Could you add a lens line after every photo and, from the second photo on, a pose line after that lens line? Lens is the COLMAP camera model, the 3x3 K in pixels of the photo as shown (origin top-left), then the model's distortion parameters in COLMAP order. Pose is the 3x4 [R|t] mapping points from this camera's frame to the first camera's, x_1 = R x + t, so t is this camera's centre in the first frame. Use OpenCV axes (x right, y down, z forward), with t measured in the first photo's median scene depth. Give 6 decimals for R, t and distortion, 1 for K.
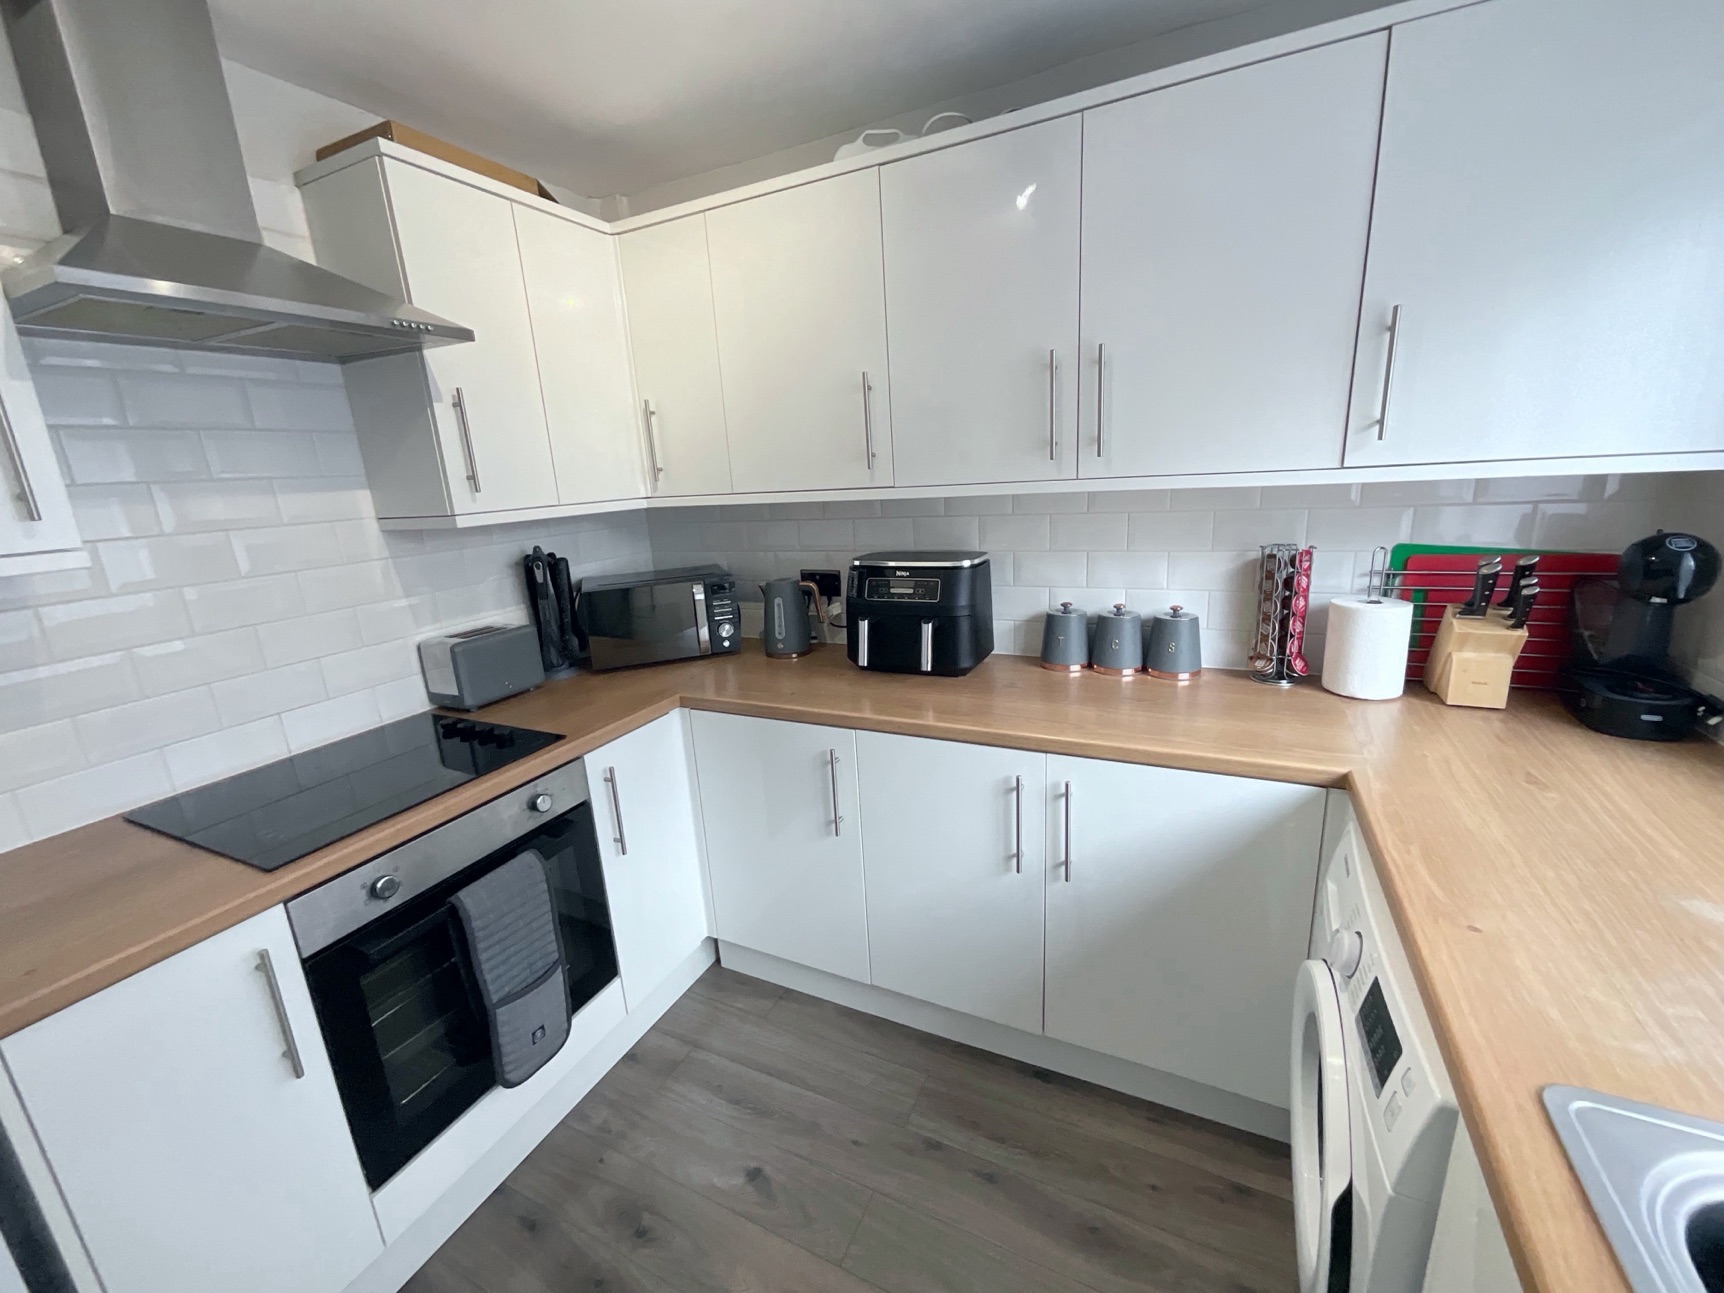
lens RADIAL K [[698.0, 0, 870.3], [0, 698.0, 649.0], [0, 0, 1]] dist [-0.003841, 0.000675]
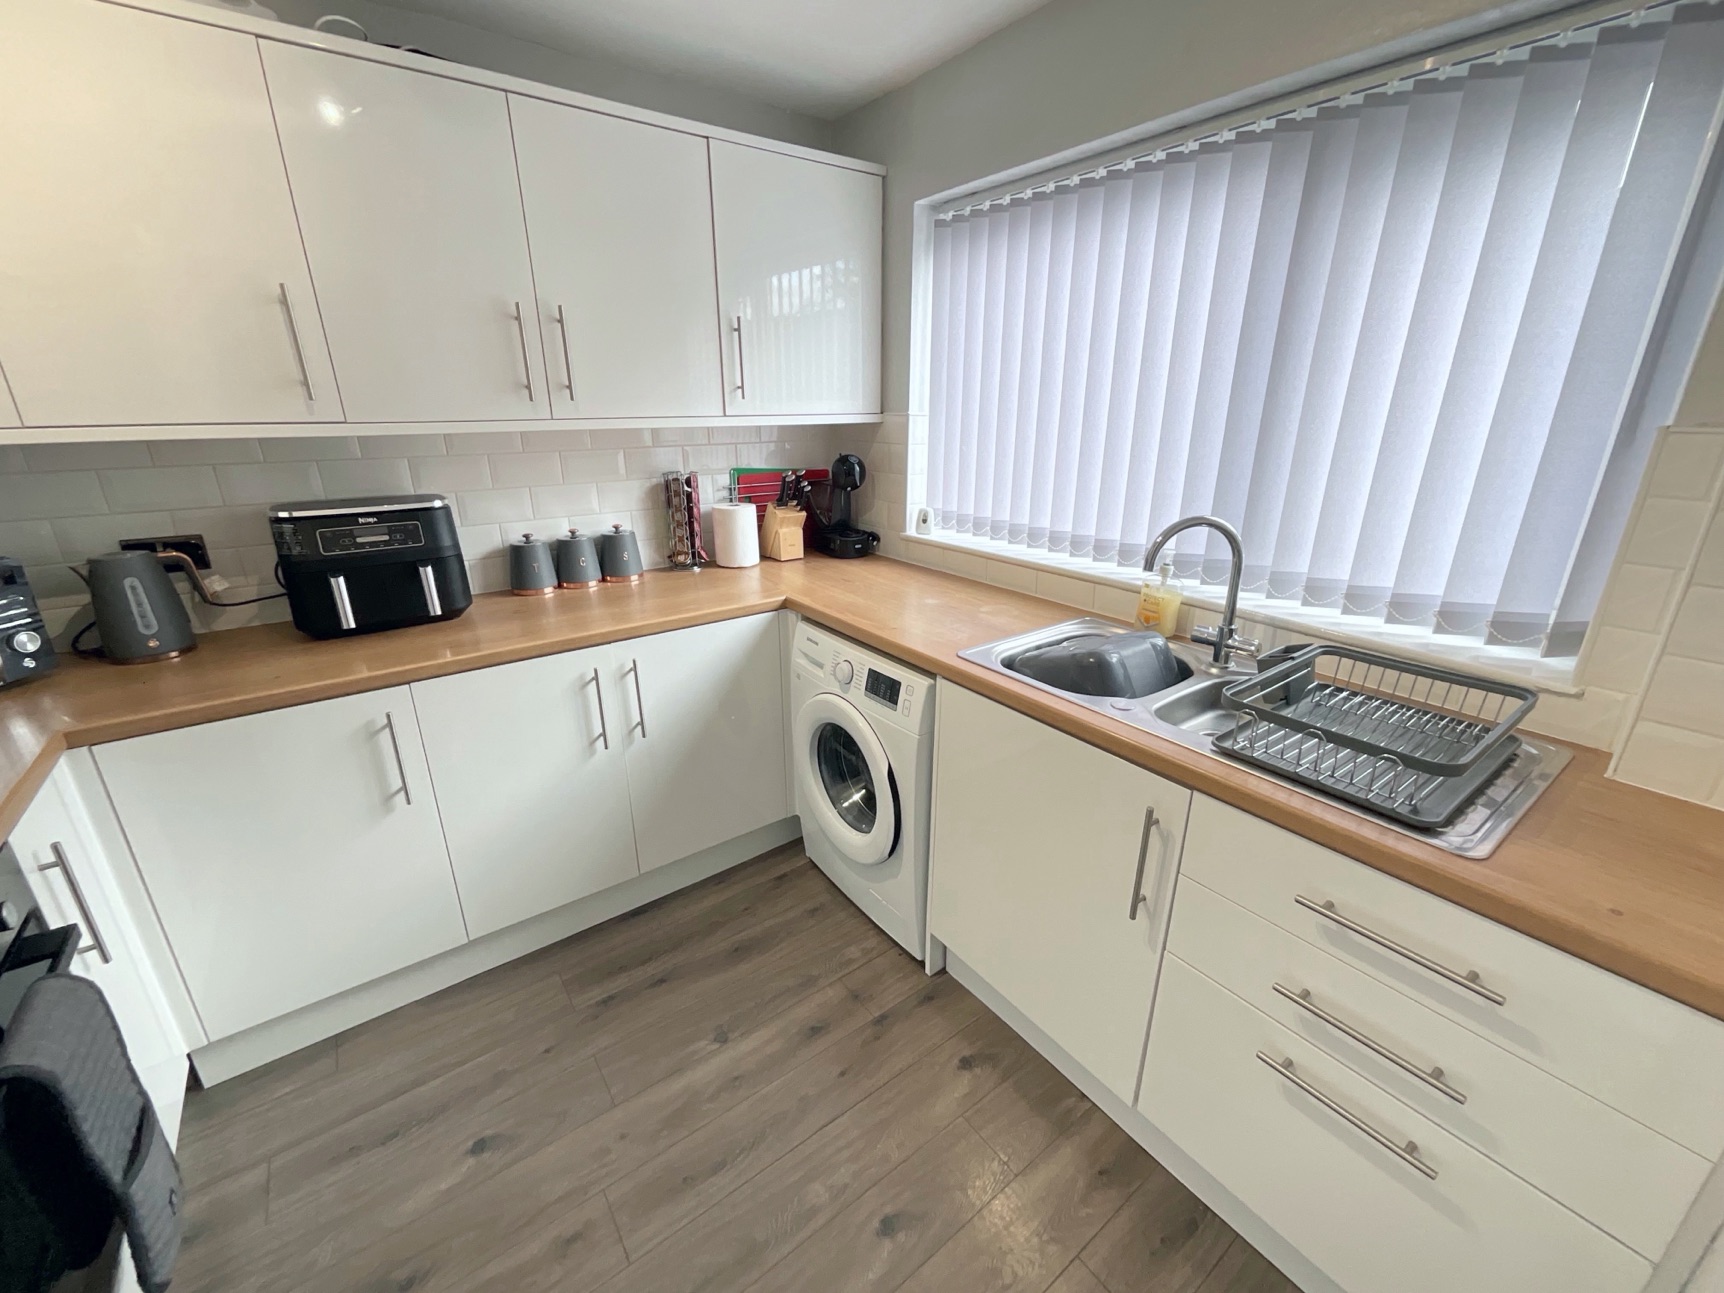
lens RADIAL K [[698.0, 0, 856.6], [0, 698.0, 649.6], [0, 0, 1]] dist [-0.003841, 0.000675]
pose [[0.460654, -0.244610, 0.853208, -0.535658], [0.200738, 0.965079, 0.168304, 0.034483], [-0.864582, 0.093741, 0.493670, 0.011954]]
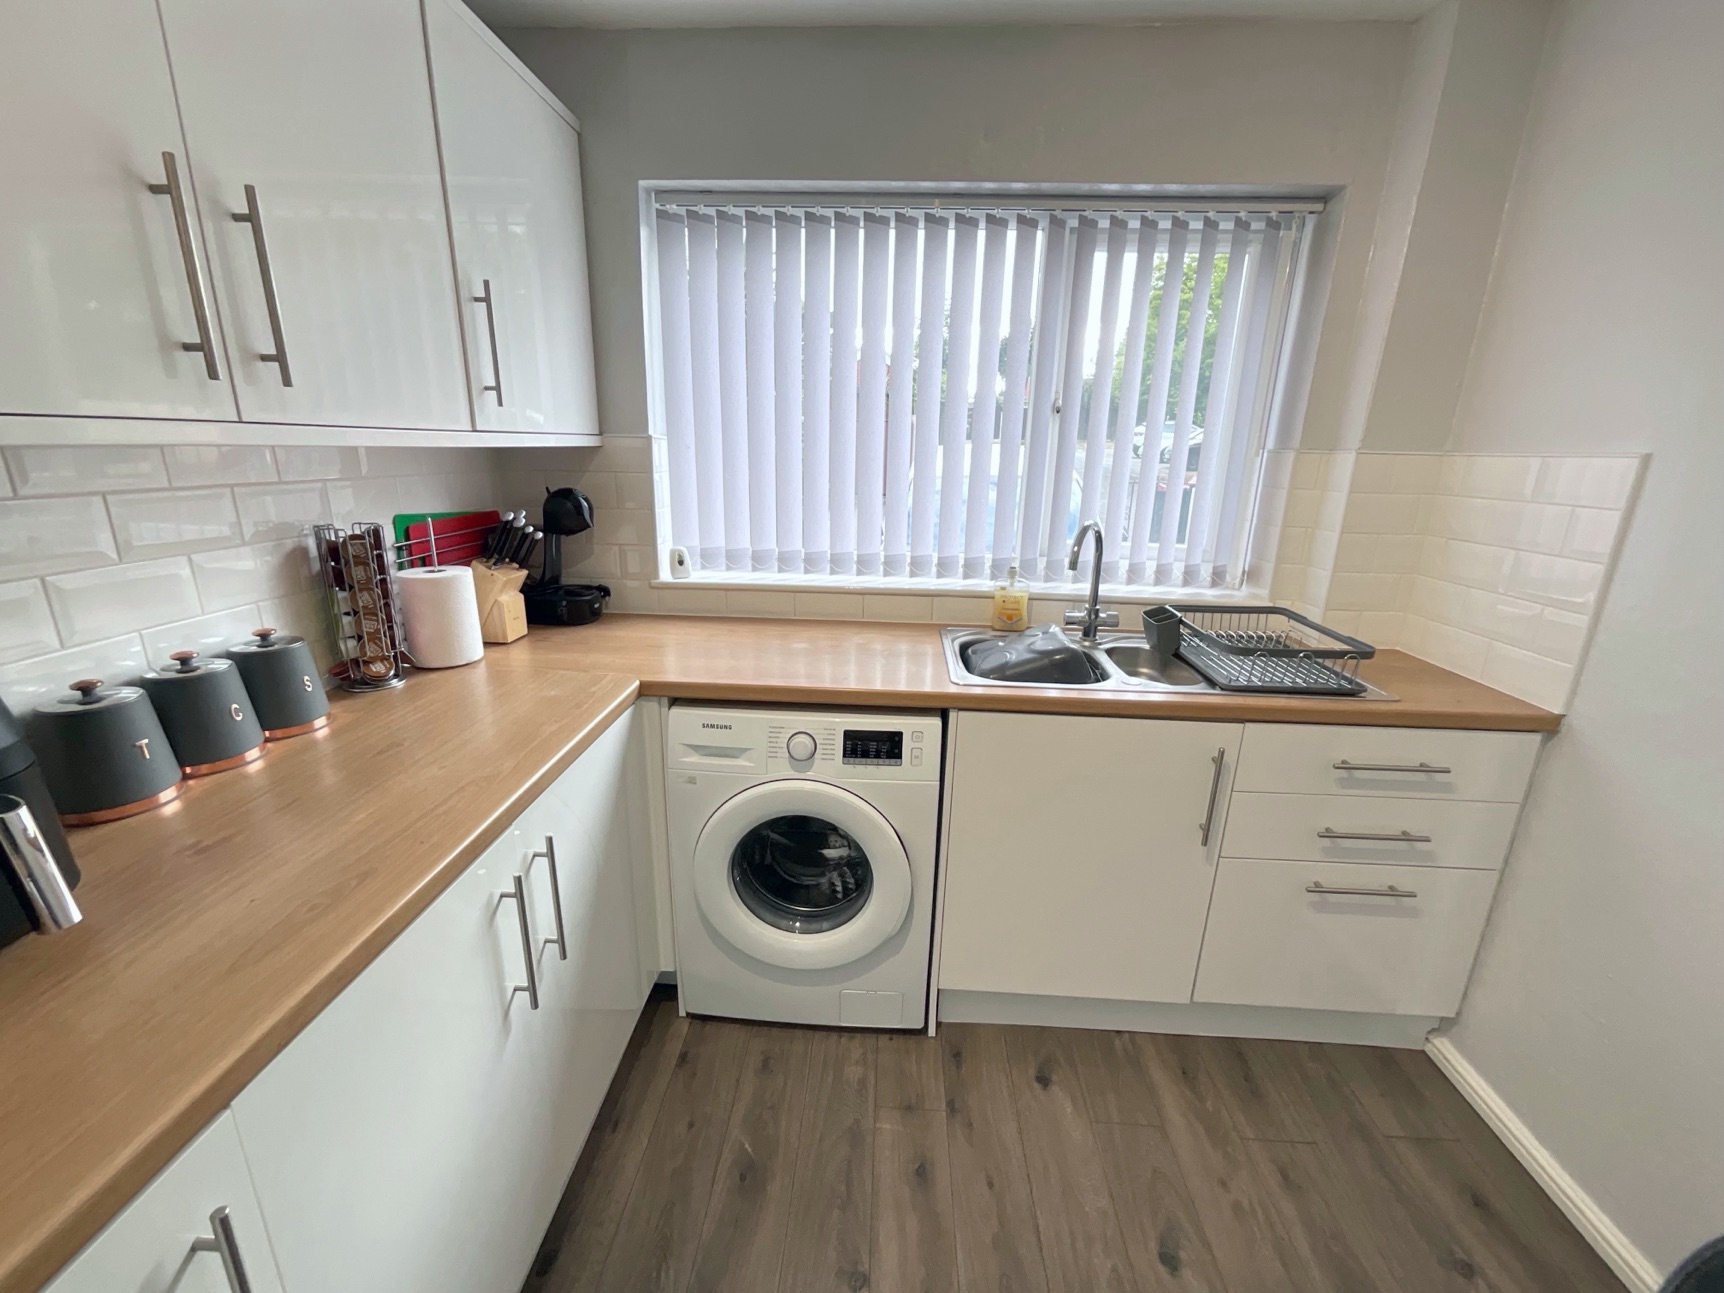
lens RADIAL K [[698.0, 0, 858.0], [0, 698.0, 647.7], [0, 0, 1]] dist [-0.003841, 0.000675]
pose [[-0.401319, -0.208219, 0.891957, -0.408885], [0.230463, 0.919533, 0.318349, -0.134181], [-0.886471, 0.333322, -0.321039, 0.760931]]
